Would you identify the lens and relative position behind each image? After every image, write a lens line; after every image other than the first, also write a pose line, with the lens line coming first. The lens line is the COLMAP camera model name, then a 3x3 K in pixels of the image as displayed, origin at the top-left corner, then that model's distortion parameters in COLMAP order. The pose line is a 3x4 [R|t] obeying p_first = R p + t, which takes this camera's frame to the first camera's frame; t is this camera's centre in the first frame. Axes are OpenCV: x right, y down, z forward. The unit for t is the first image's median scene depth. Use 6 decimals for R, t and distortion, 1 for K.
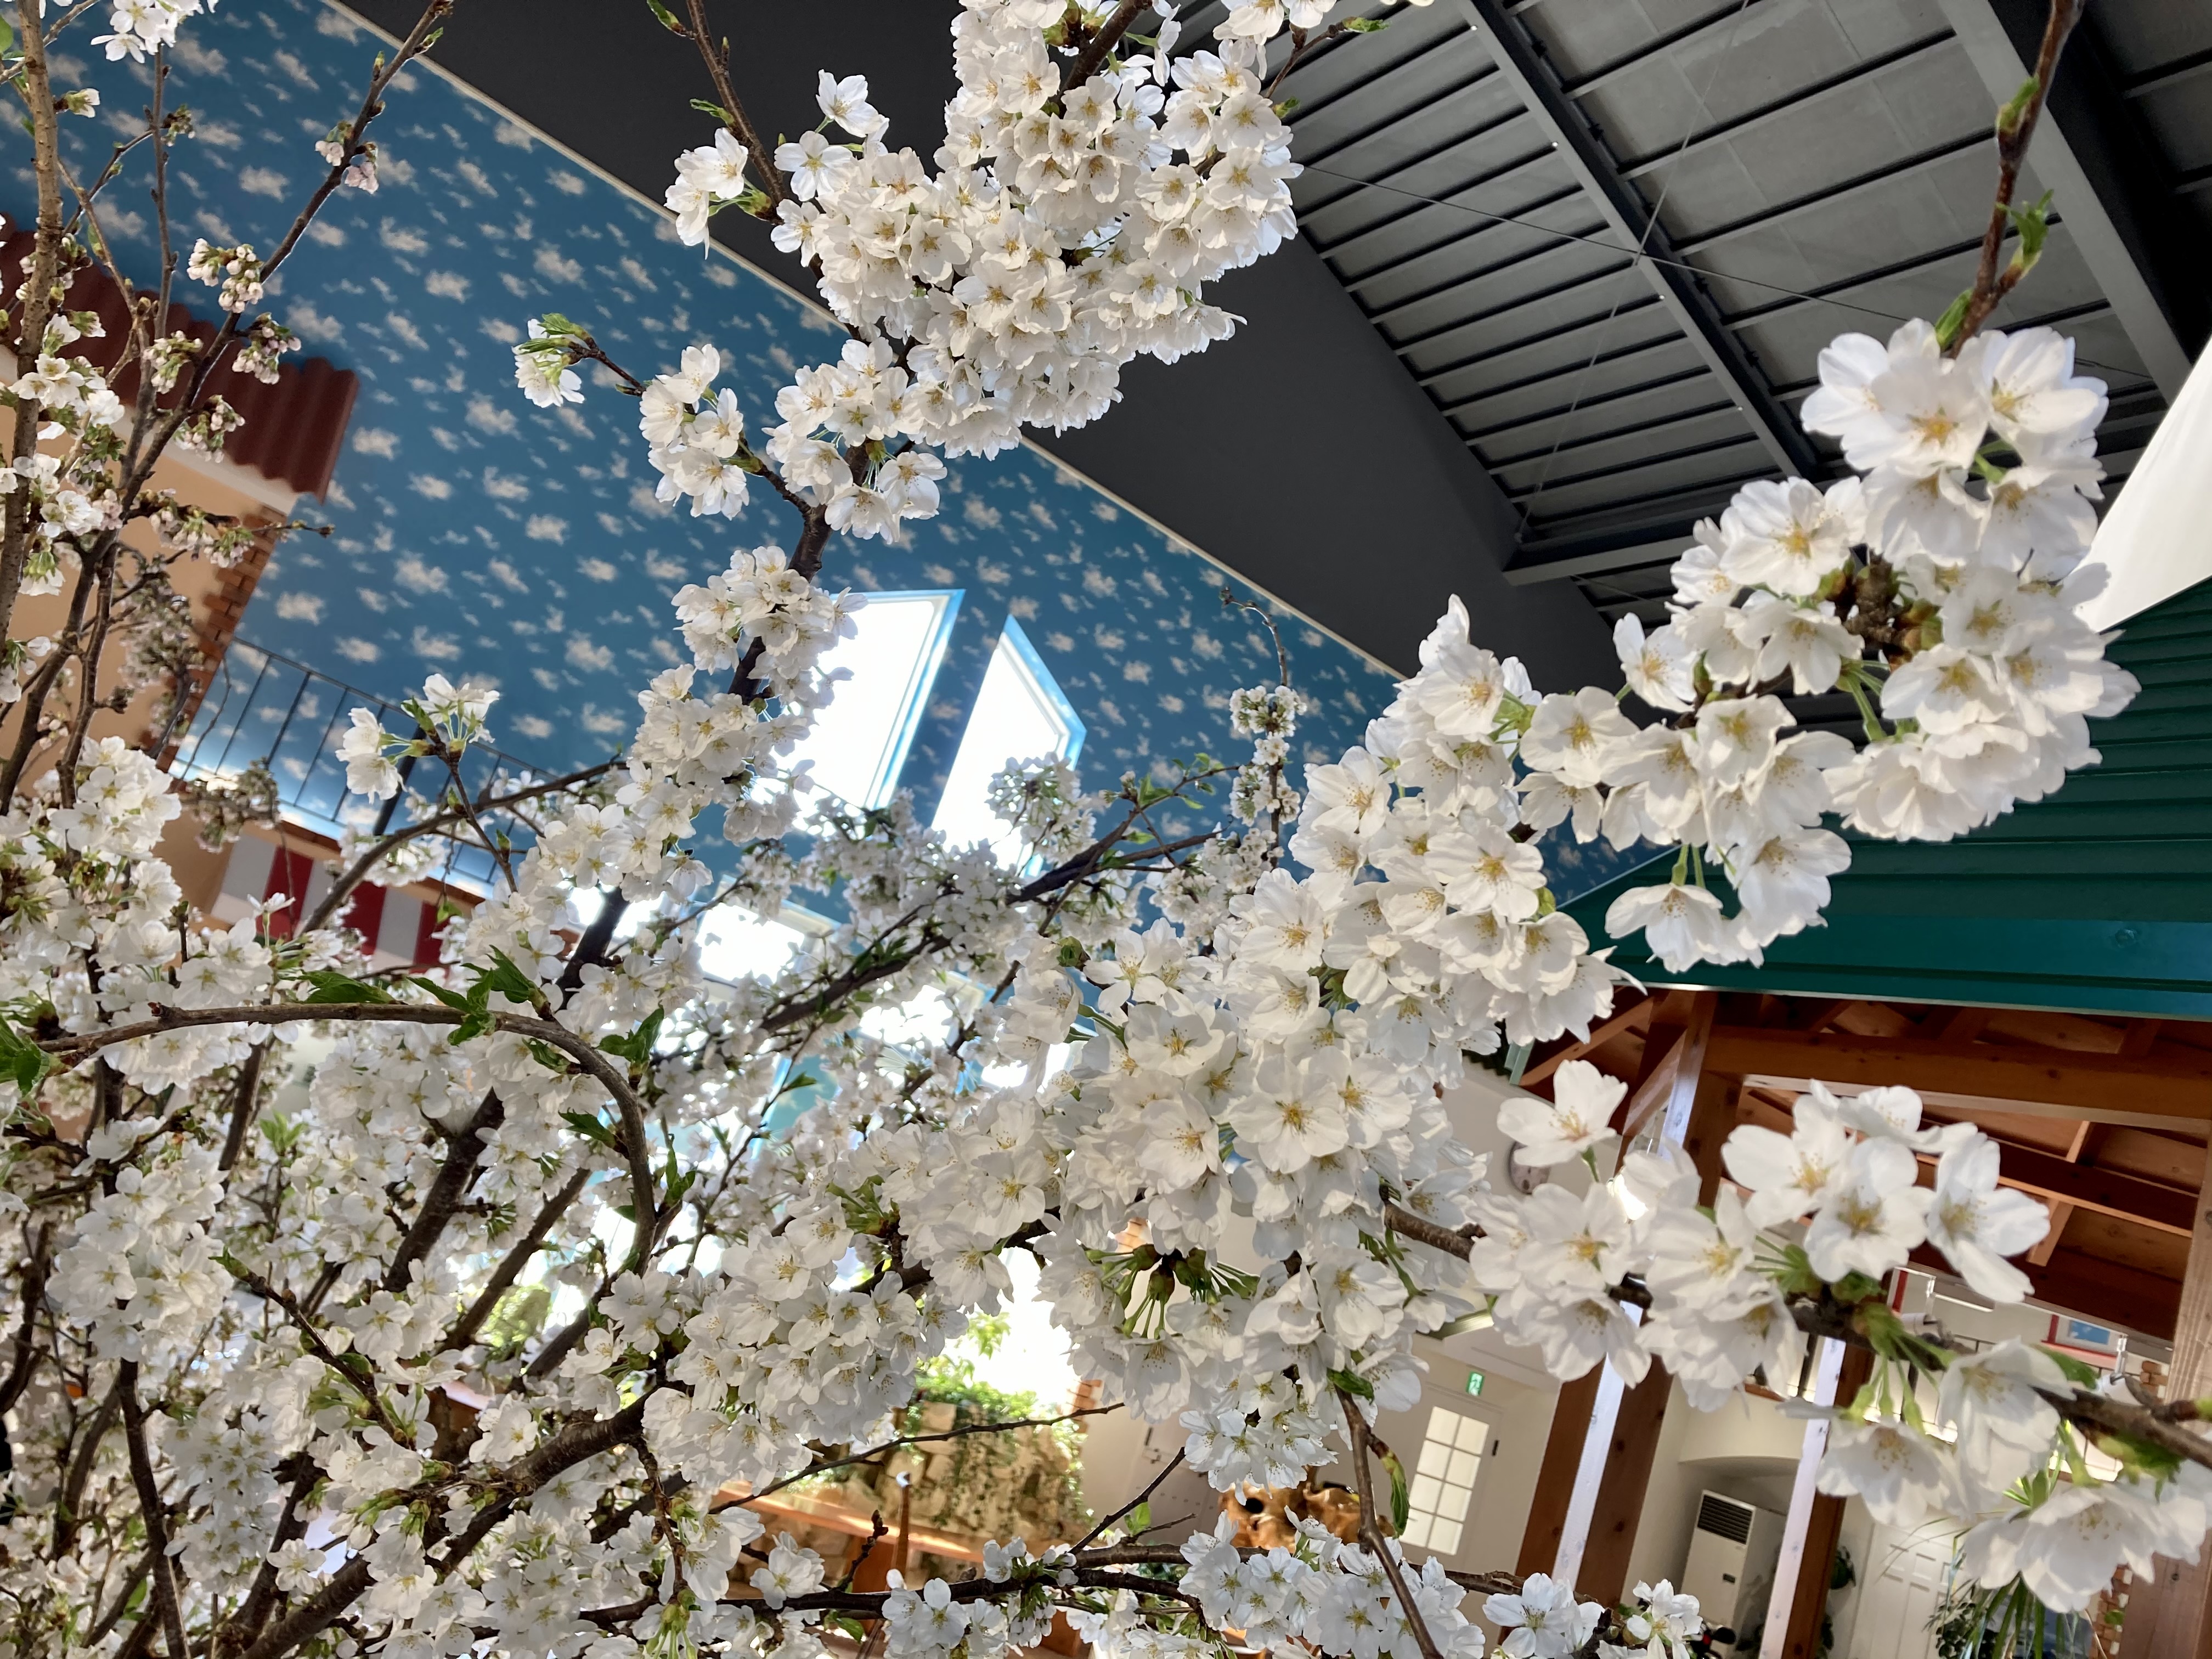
lens RADIAL K [[1831.8, 0, 1106.0], [0, 1831.8, 829.5], [0, 0, 1]] dist [0.043081, -0.004793]
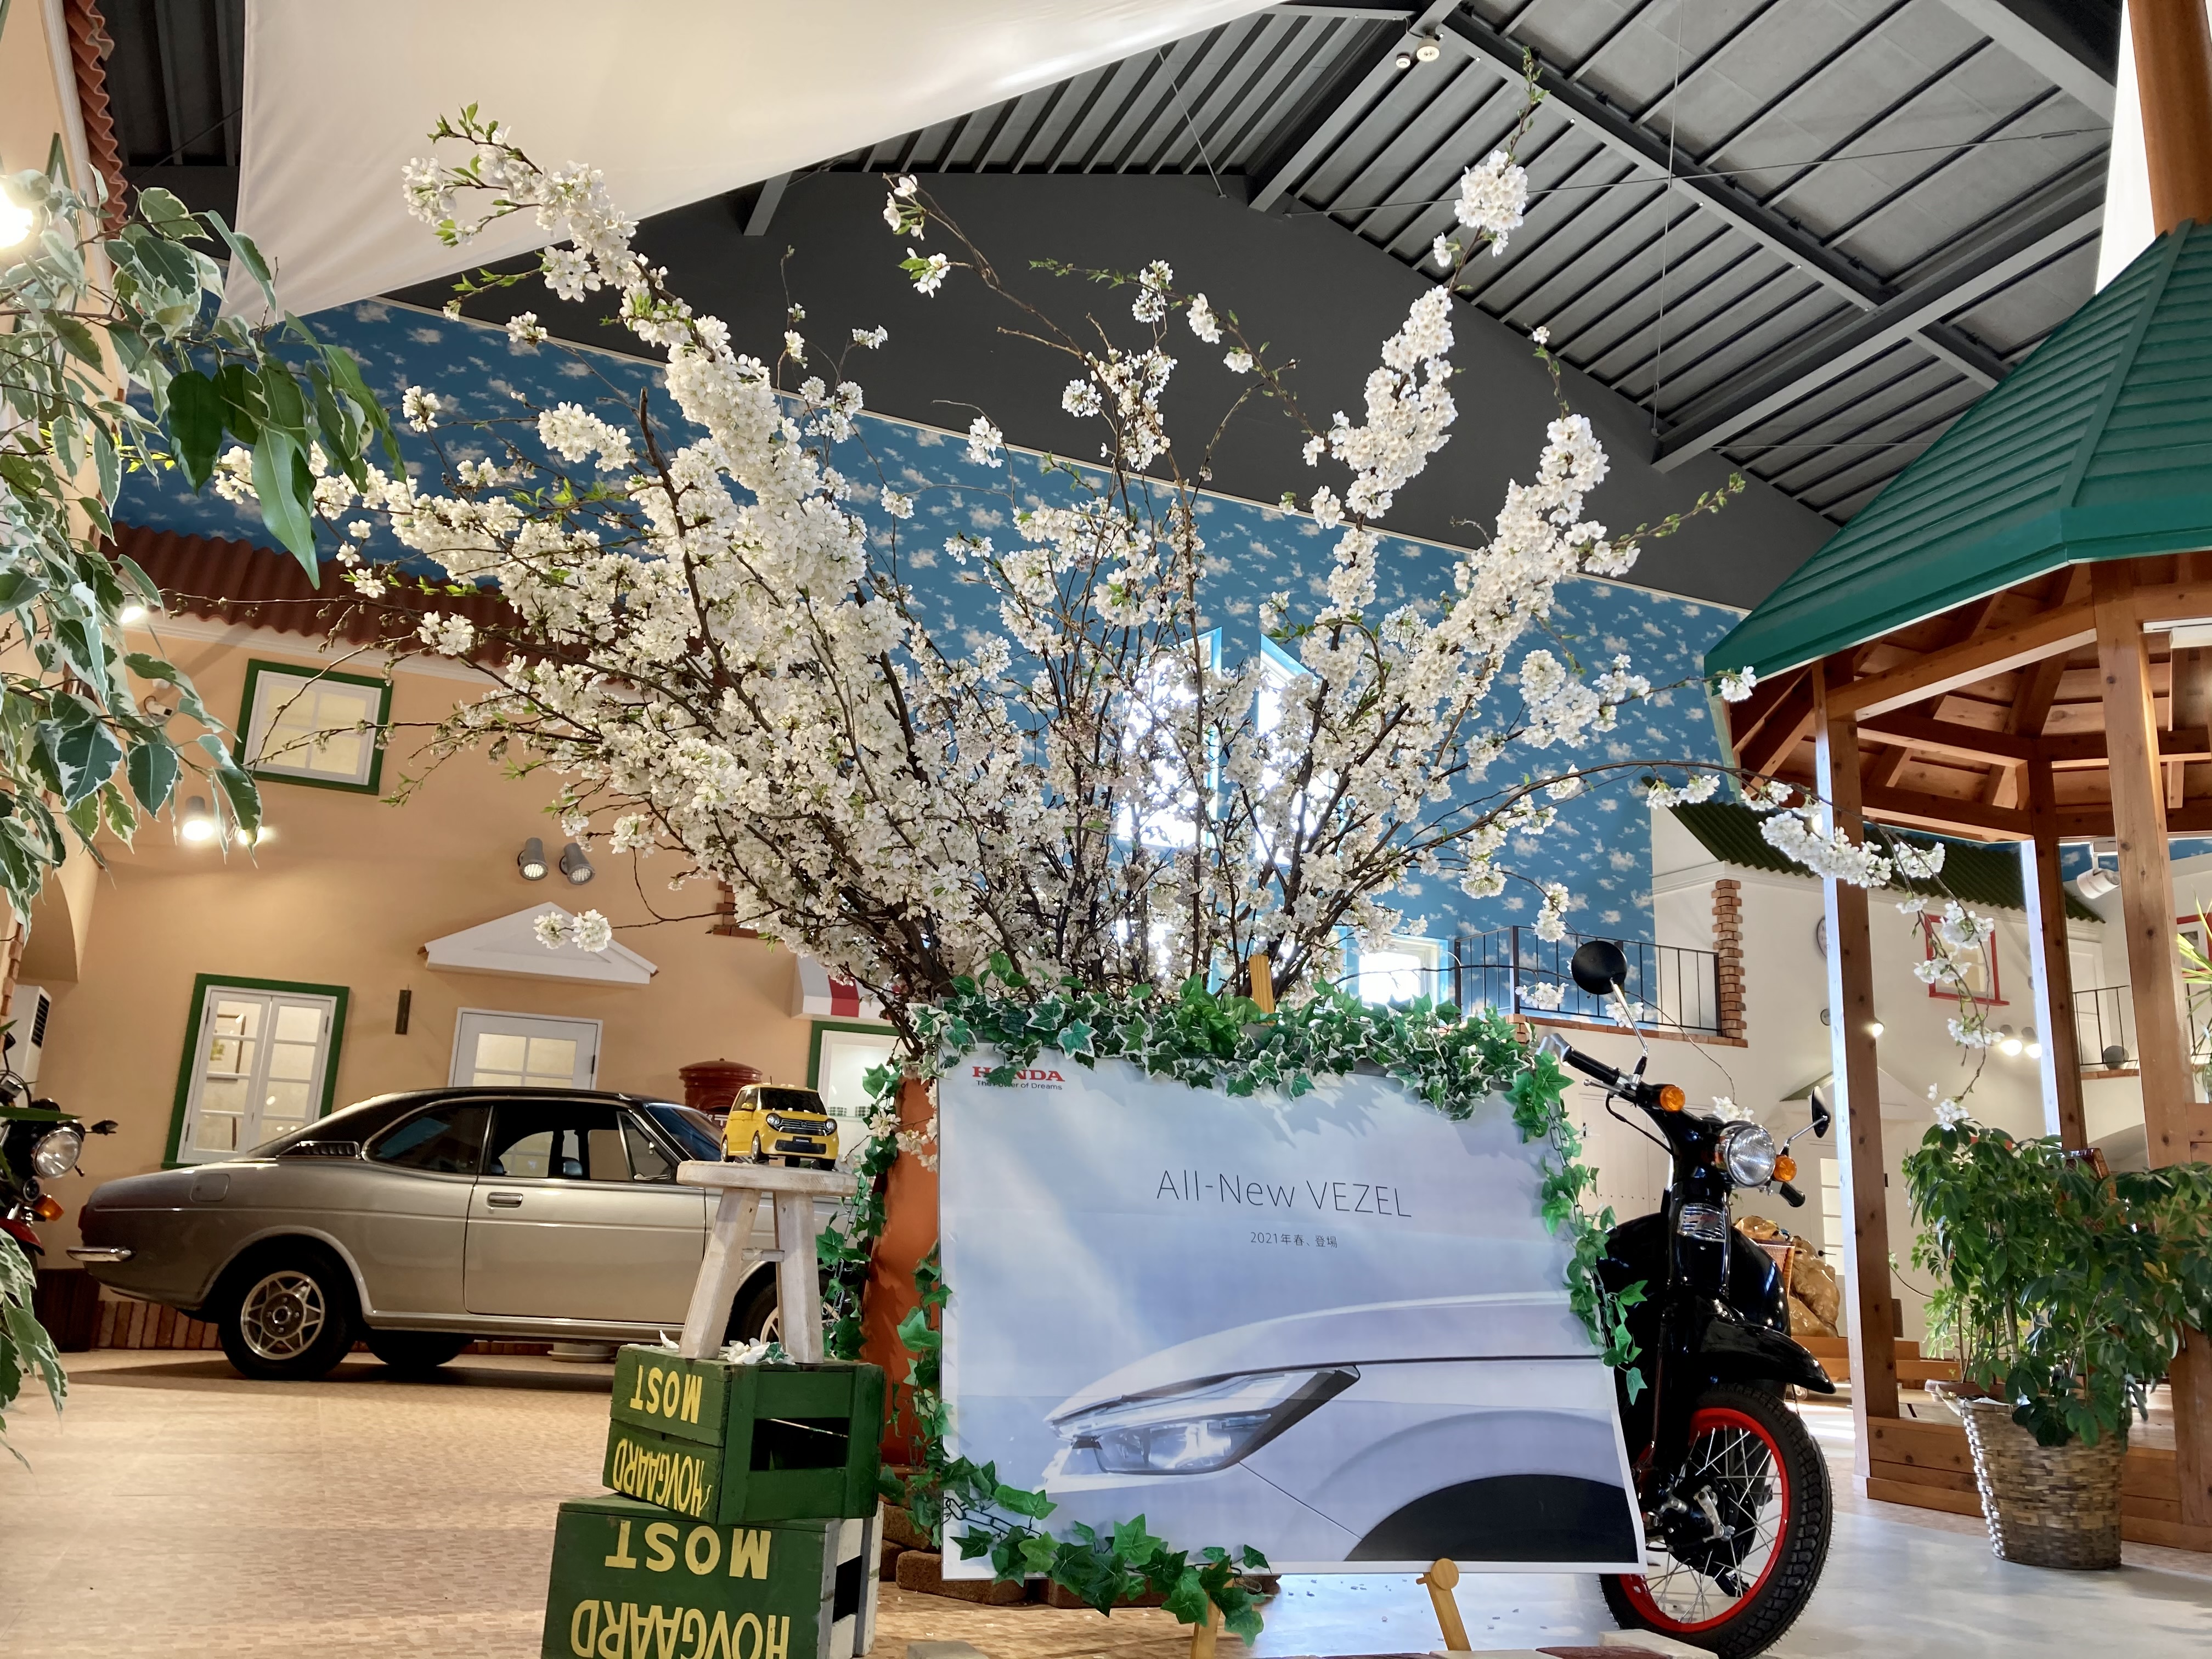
lens RADIAL K [[1831.8, 0, 1106.0], [0, 1831.8, 829.5], [0, 0, 1]] dist [0.043081, -0.004793]
pose [[0.940364, -0.313119, -0.132936, -0.378629], [0.308720, 0.949673, -0.053043, 0.539645], [0.142855, 0.008840, 0.989704, -3.170816]]
